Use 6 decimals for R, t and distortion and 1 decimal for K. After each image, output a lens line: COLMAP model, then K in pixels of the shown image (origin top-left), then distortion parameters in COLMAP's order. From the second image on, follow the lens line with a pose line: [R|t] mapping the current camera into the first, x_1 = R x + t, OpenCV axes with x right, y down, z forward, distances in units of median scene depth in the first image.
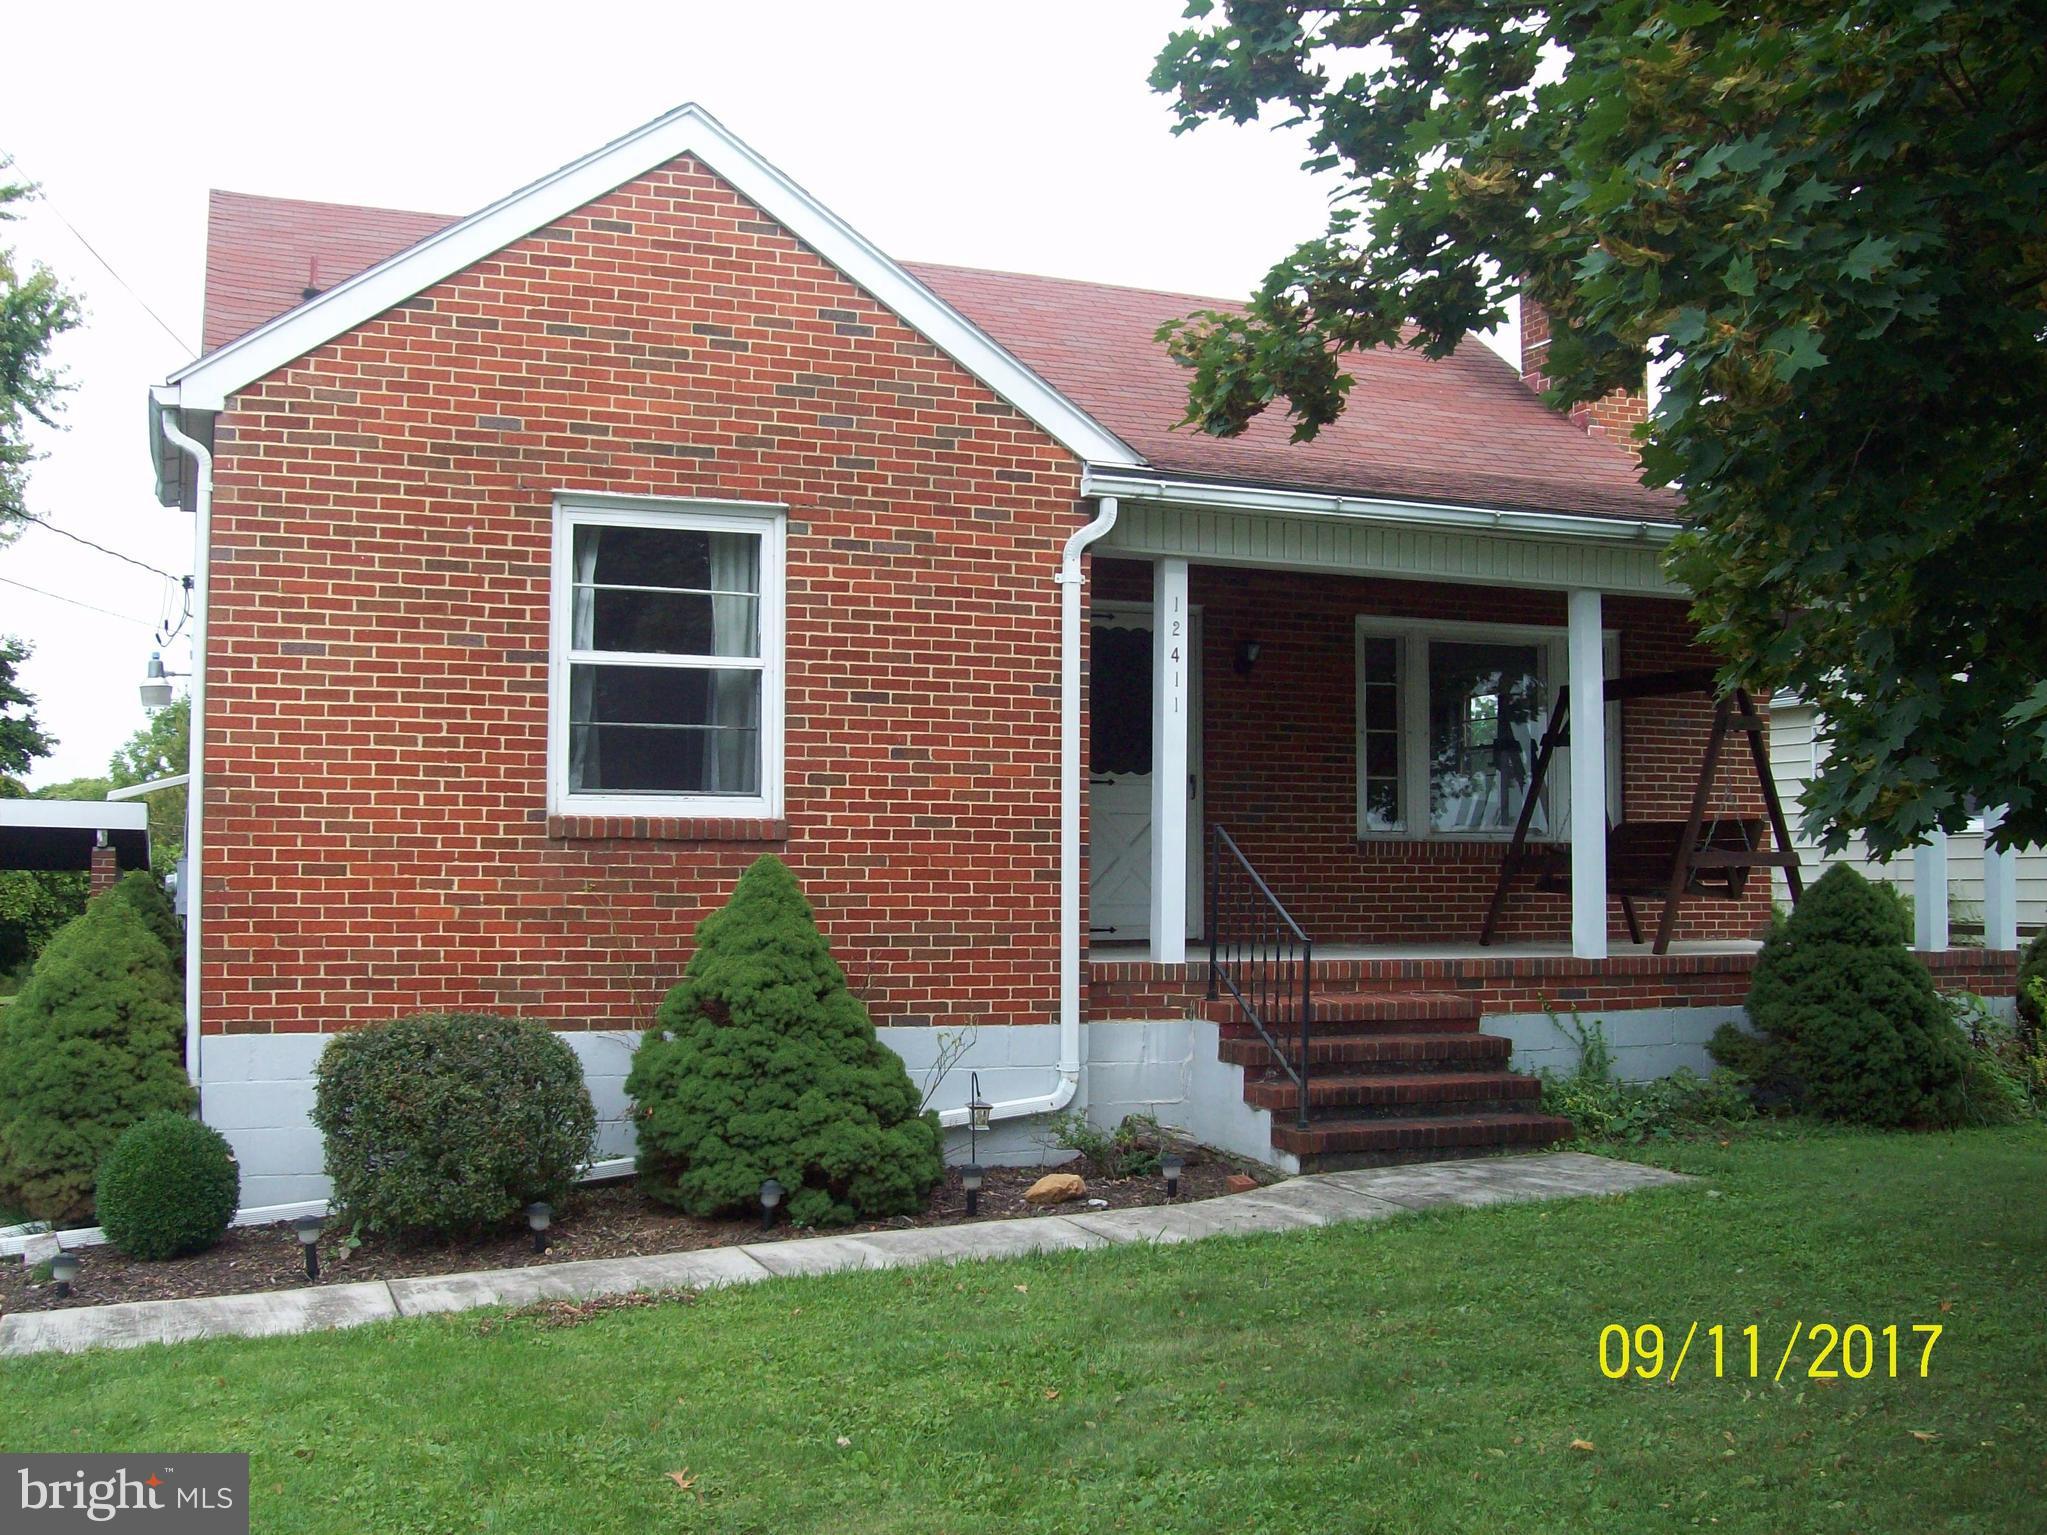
lens RADIAL K [[2152.7, 0, 1029.0], [0, 2152.7, 770.3], [0, 0, 1]] dist [-0.143800, 0.000000]
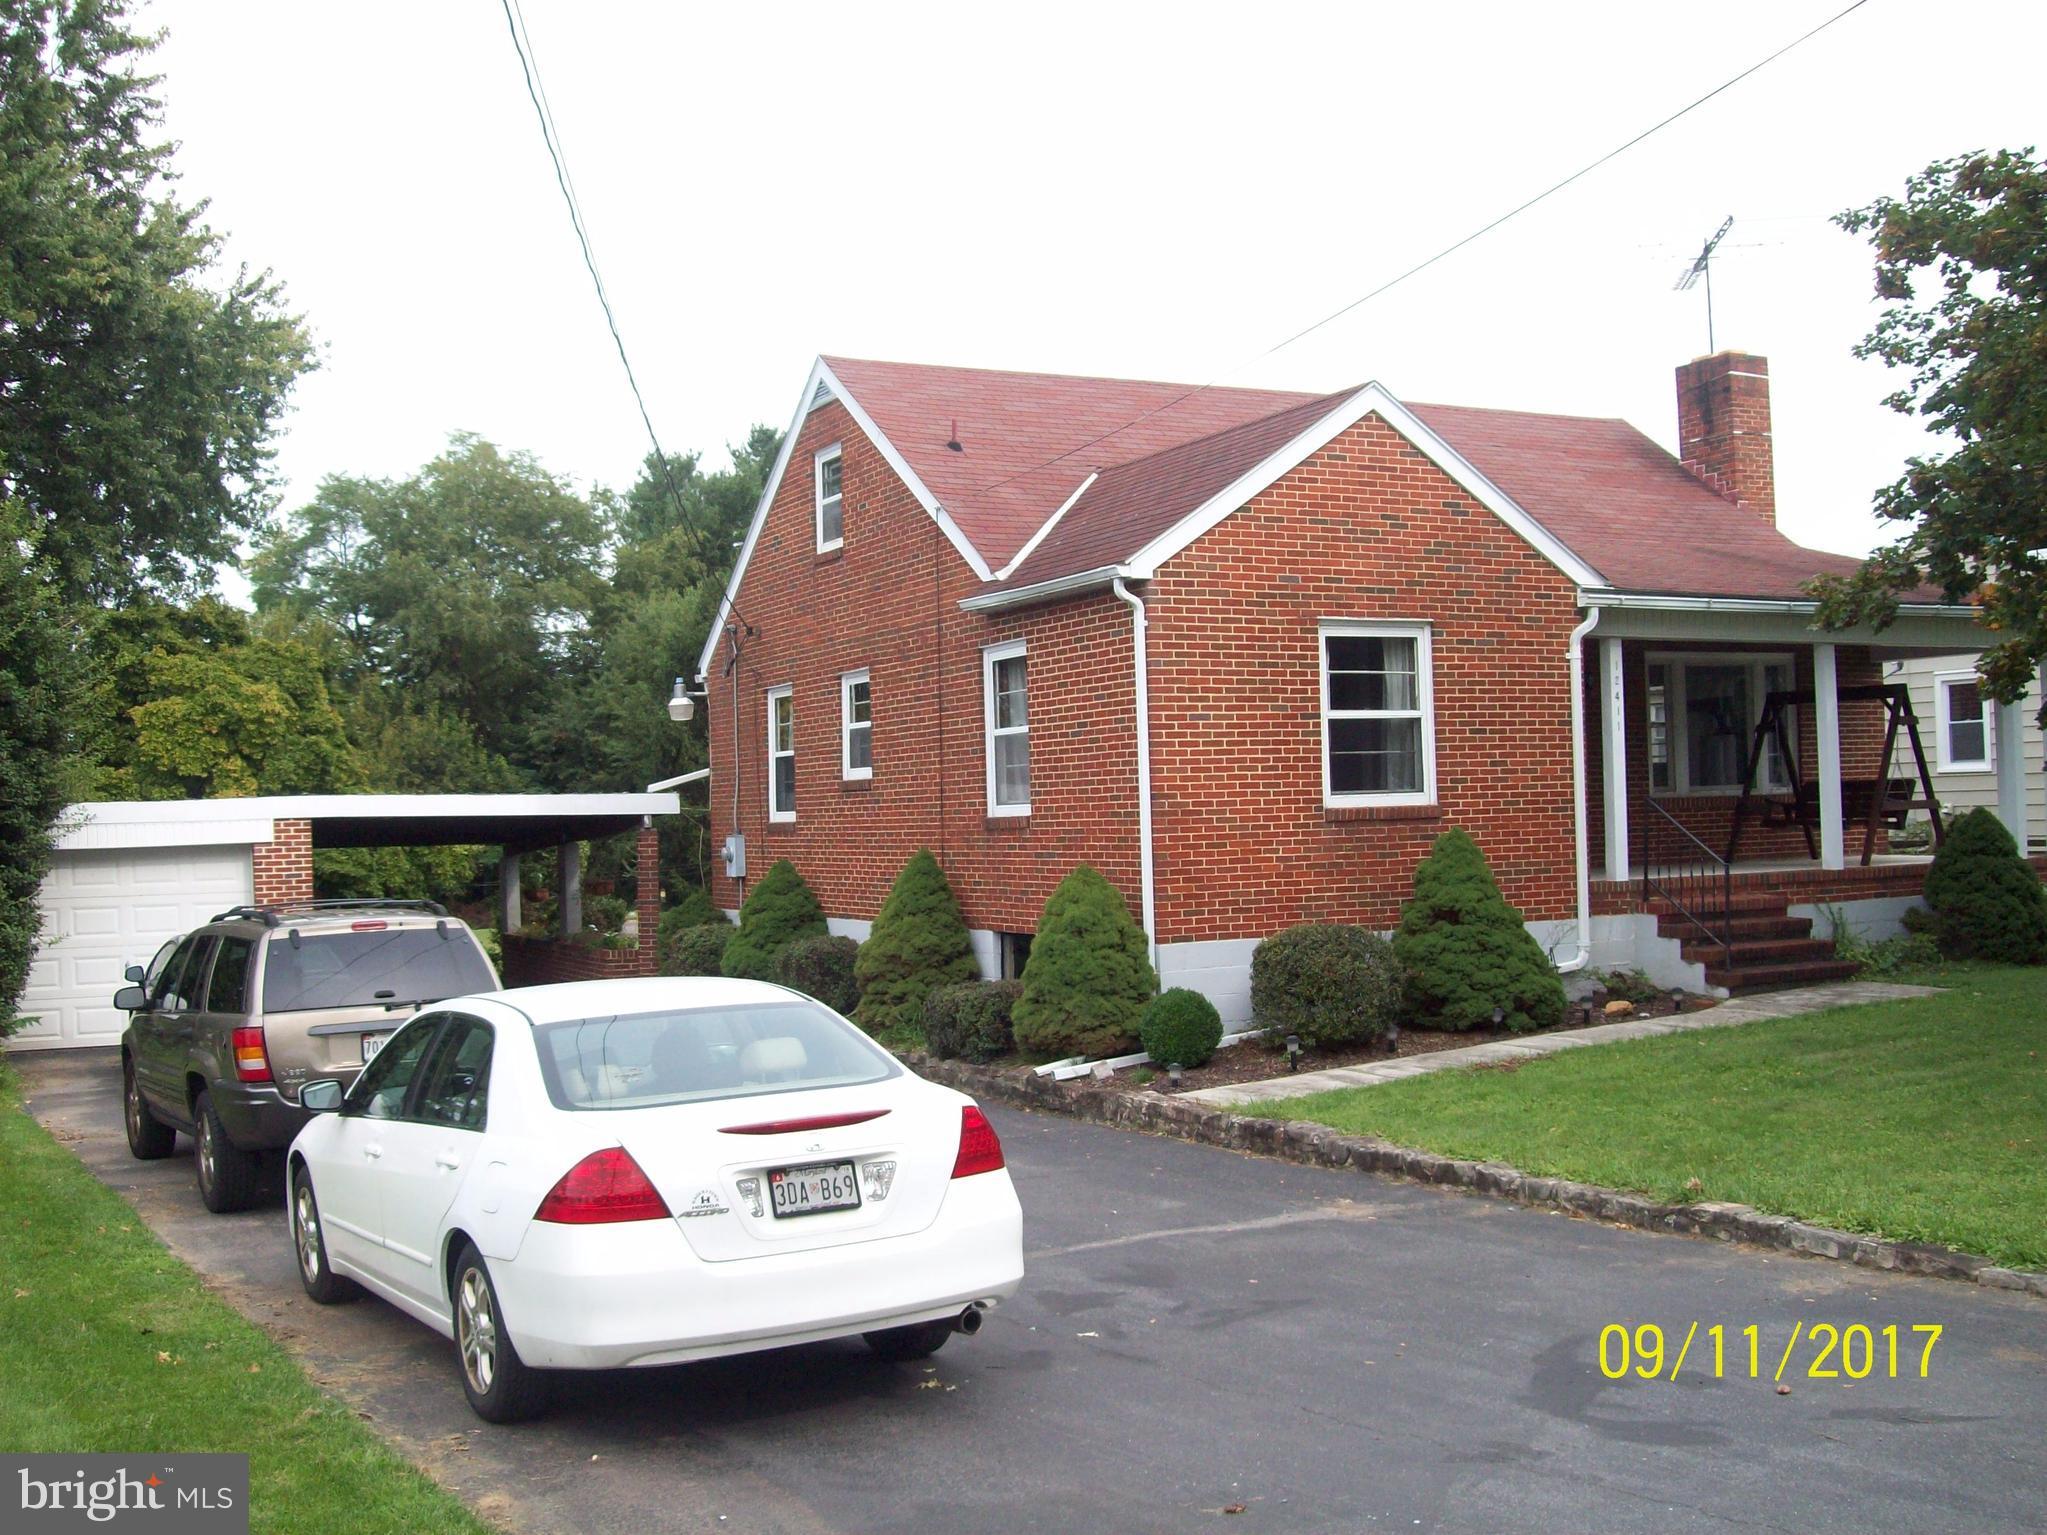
lens RADIAL K [[2152.7, 0, 1020.1], [0, 2152.7, 775.9], [0, 0, 1]] dist [-0.143800, 0.000000]
pose [[0.996313, -0.030228, 0.080289, -0.581397], [0.027354, 0.998953, 0.036663, -0.071834], [-0.081314, -0.034332, 0.996097, -0.669301]]
